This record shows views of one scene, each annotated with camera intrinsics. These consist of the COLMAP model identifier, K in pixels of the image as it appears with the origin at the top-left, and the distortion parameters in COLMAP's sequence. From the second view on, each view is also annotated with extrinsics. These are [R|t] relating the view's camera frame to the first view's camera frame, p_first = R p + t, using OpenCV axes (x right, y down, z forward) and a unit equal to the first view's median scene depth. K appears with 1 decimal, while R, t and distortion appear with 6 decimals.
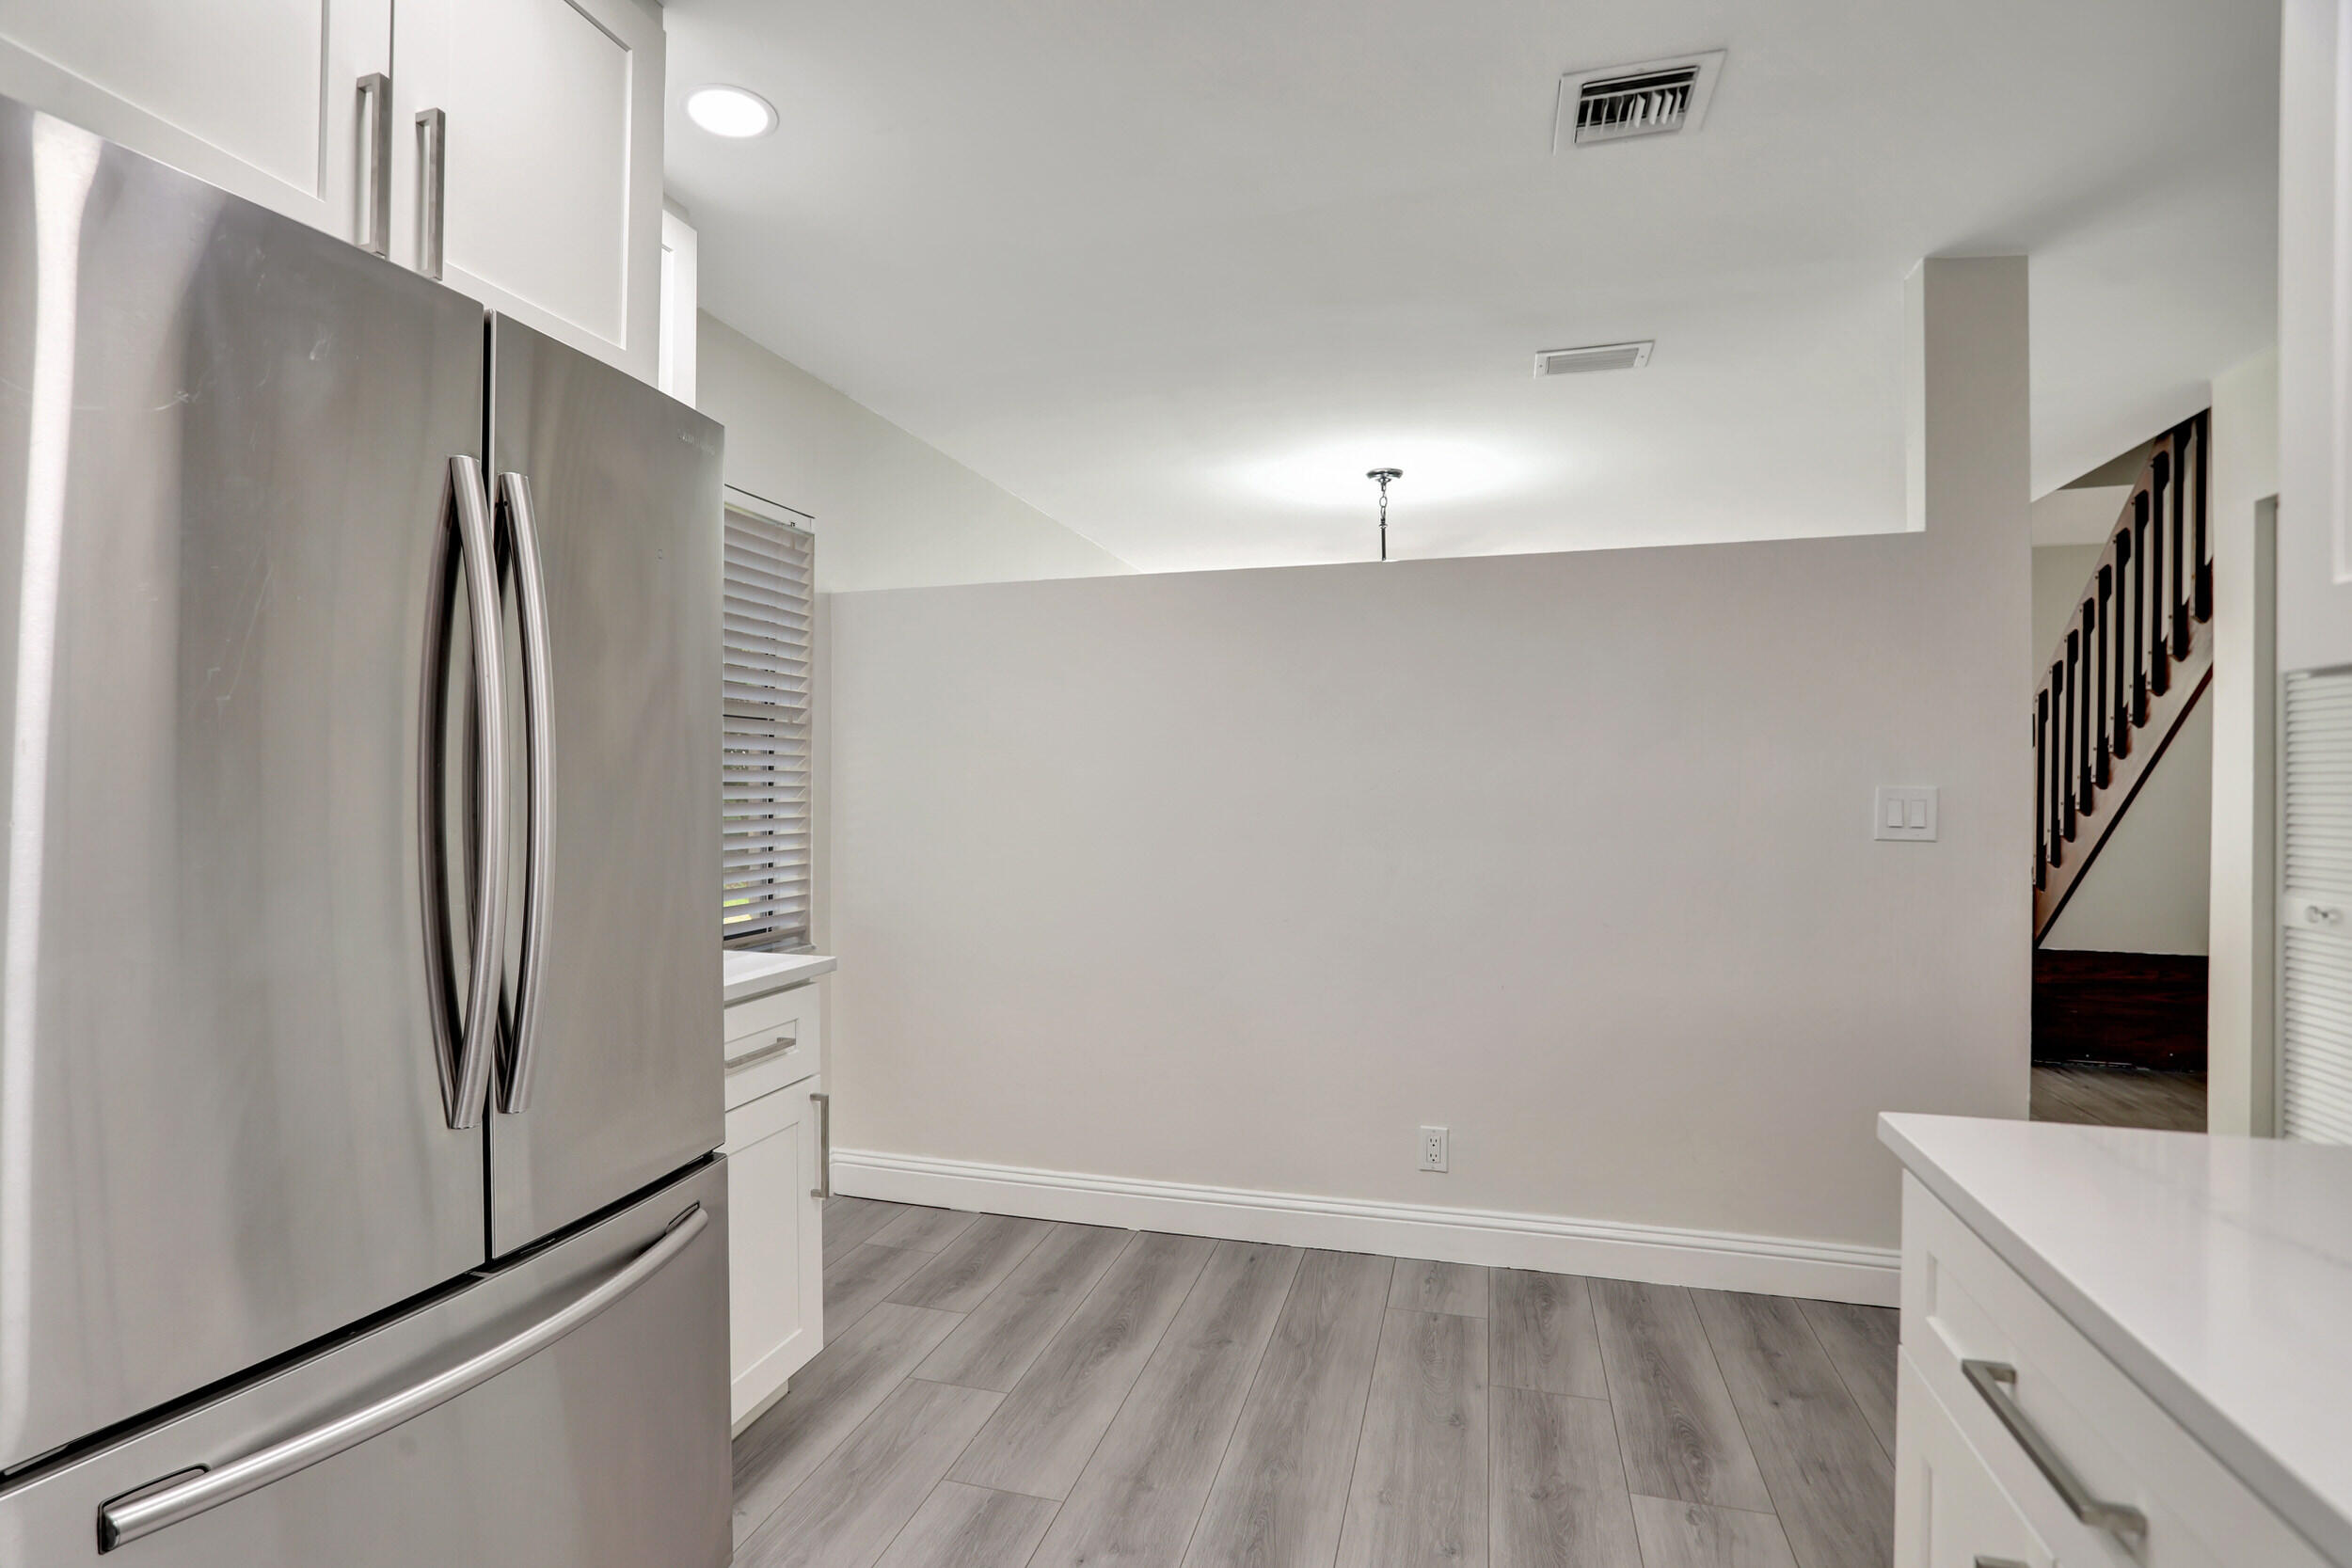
lens RADIAL K [[1174.9, 0, 1175.1], [0, 1174.9, 788.2], [0, 0, 1]] dist [-0.054976, 0.018499]
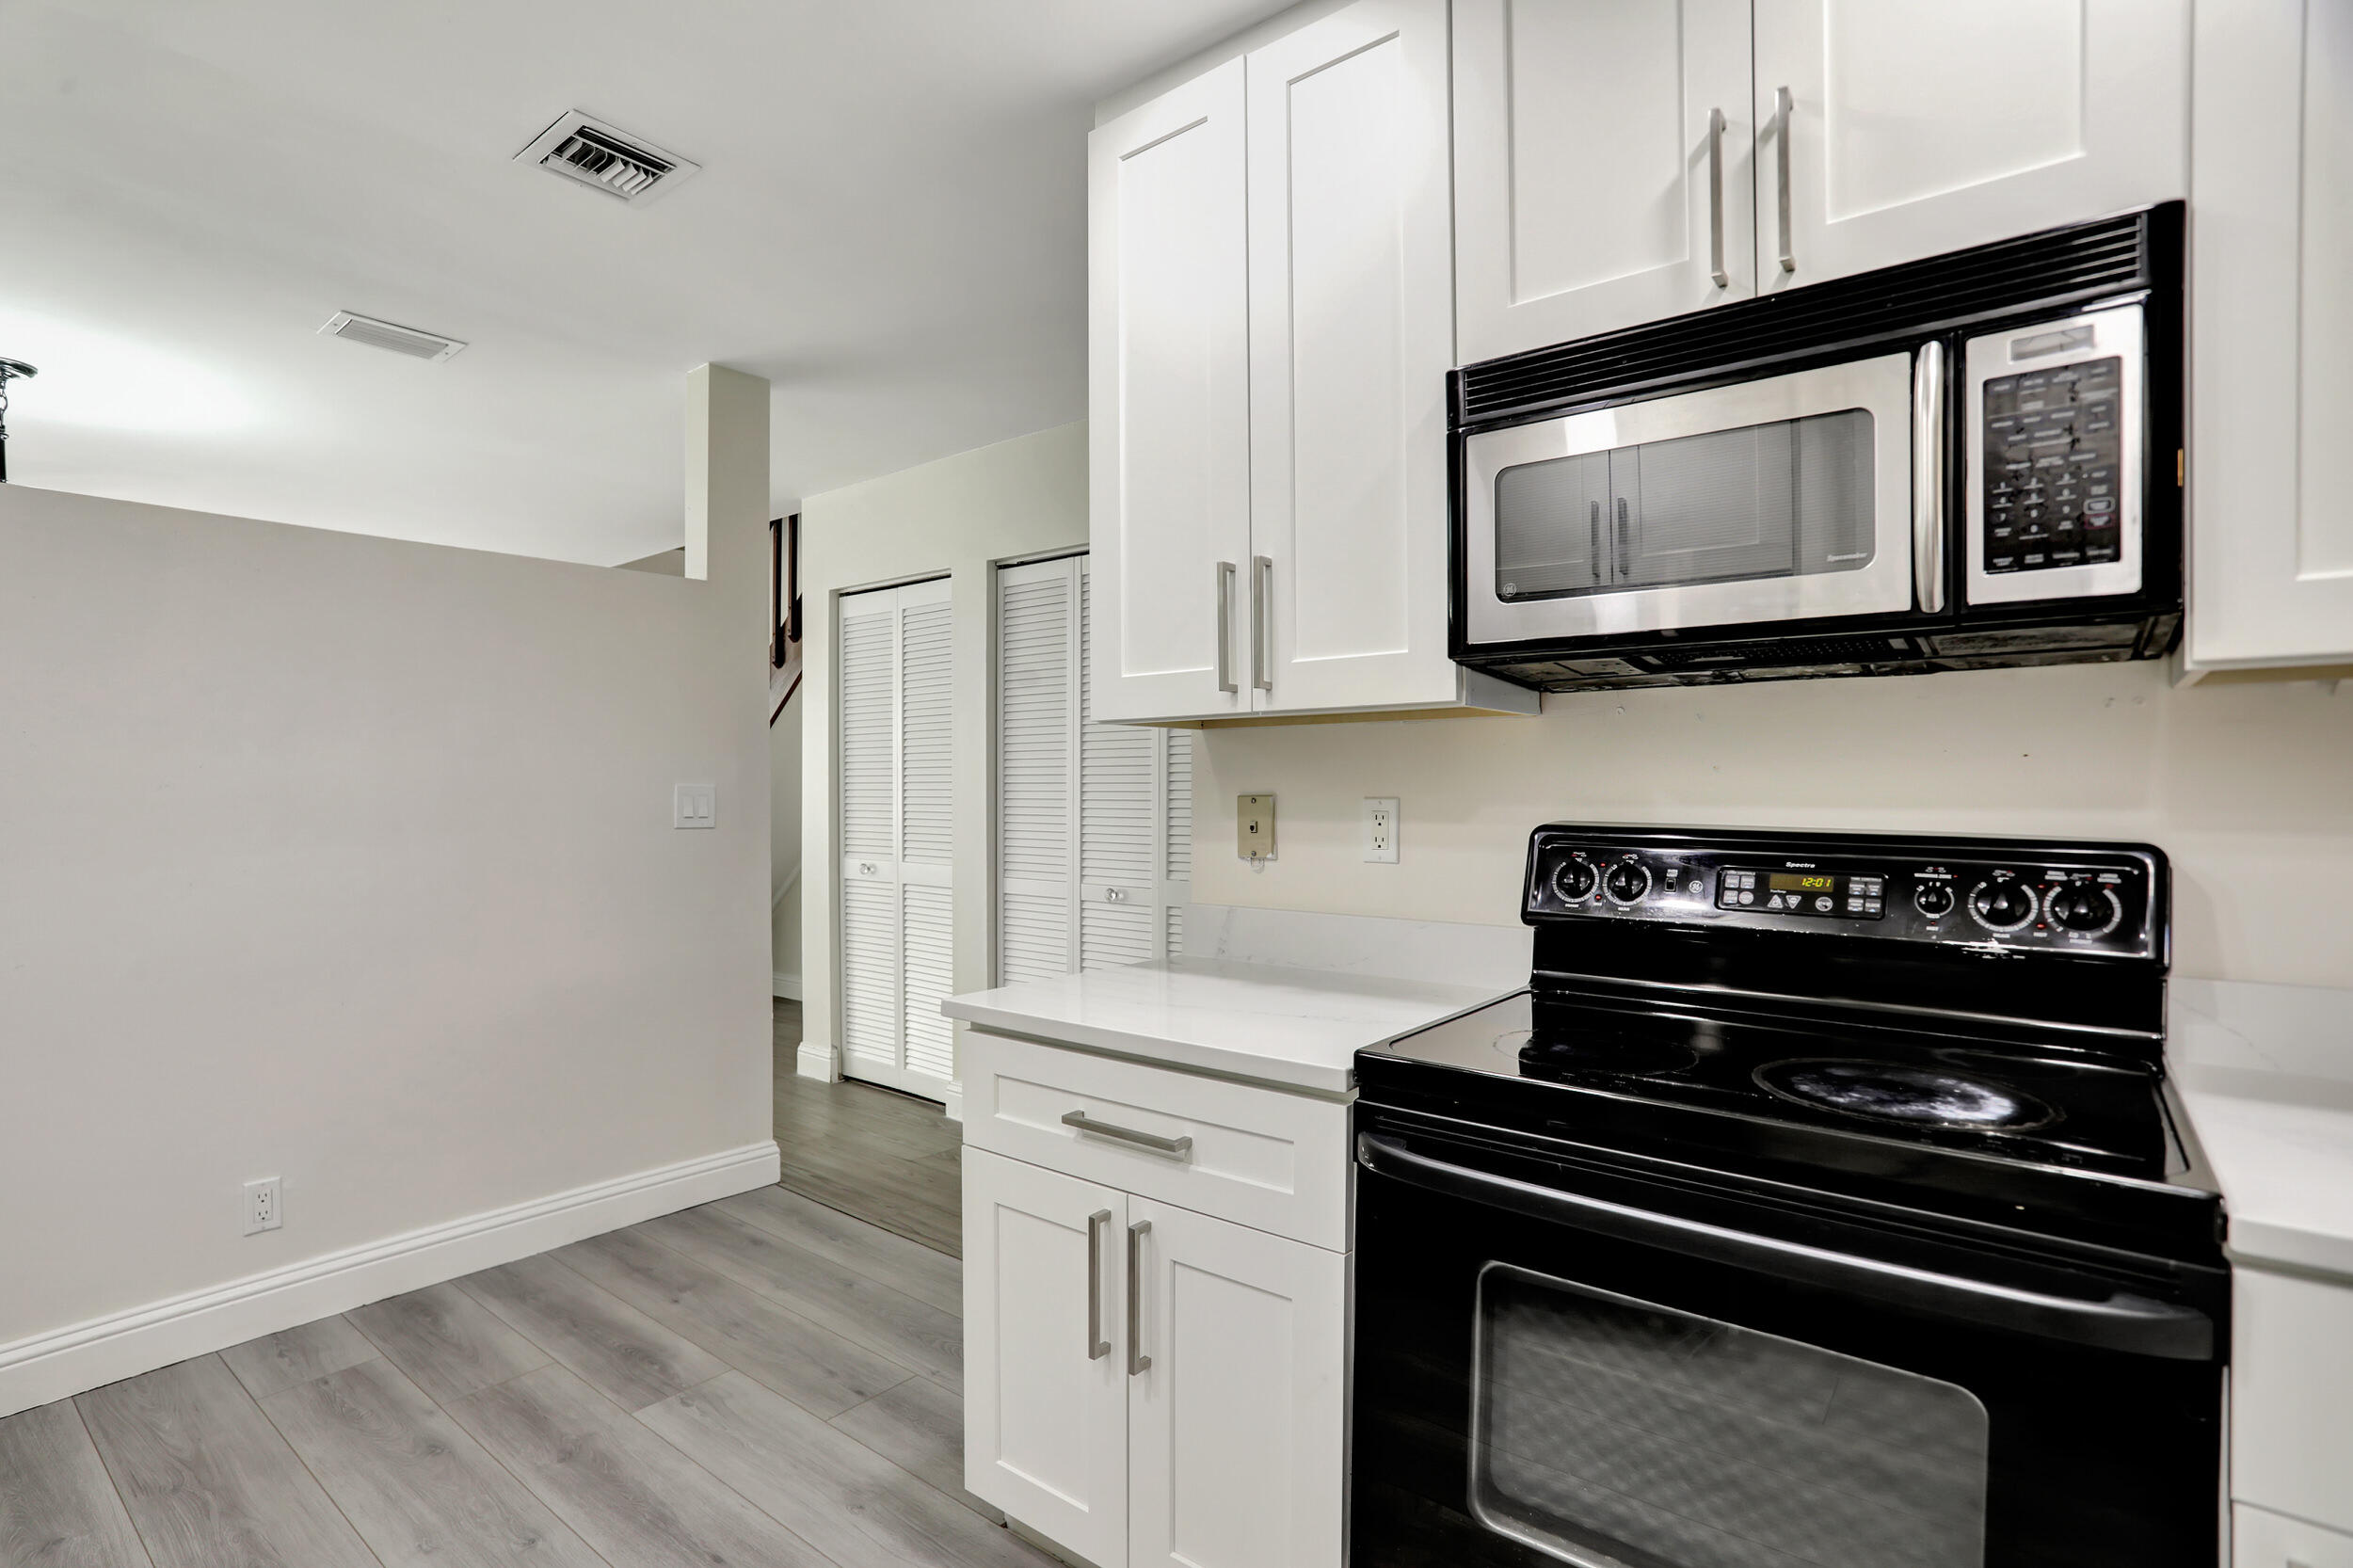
lens RADIAL K [[1175.5, 0, 1138.5], [0, 1175.5, 801.7], [0, 0, 1]] dist [-0.054976, 0.018499]
pose [[0.347009, -0.011273, 0.937794, -0.410908], [0.003816, 0.999936, 0.010608, 0.006268], [-0.937854, -0.000103, 0.347030, 0.125107]]
